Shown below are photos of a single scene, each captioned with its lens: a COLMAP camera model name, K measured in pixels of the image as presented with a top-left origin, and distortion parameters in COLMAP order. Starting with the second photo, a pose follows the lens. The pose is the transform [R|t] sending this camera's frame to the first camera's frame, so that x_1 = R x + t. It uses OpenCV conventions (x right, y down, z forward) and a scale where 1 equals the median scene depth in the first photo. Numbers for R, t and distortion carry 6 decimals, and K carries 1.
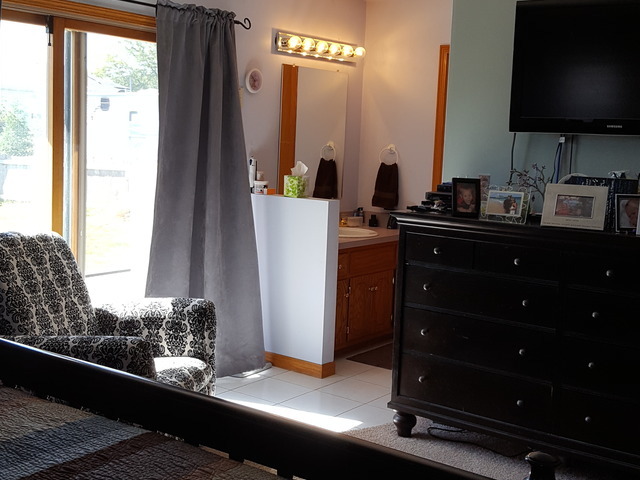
lens RADIAL K [[875.7, 0, 303.1], [0, 875.7, 238.8], [0, 0, 1]] dist [0.151815, -0.014055]
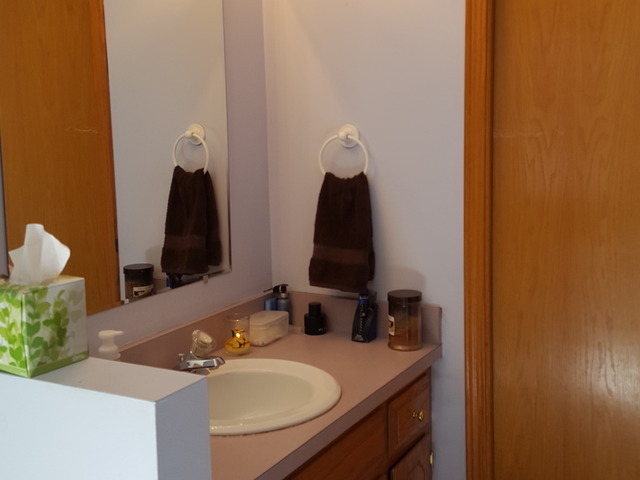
lens RADIAL K [[875.7, 0, 303.1], [0, 875.7, 238.8], [0, 0, 1]] dist [0.151815, -0.014055]
pose [[0.992297, -0.080126, 0.094484, 0.040479], [0.076561, 0.996230, 0.040784, -0.074266], [-0.097396, -0.033237, 0.994691, 0.612885]]
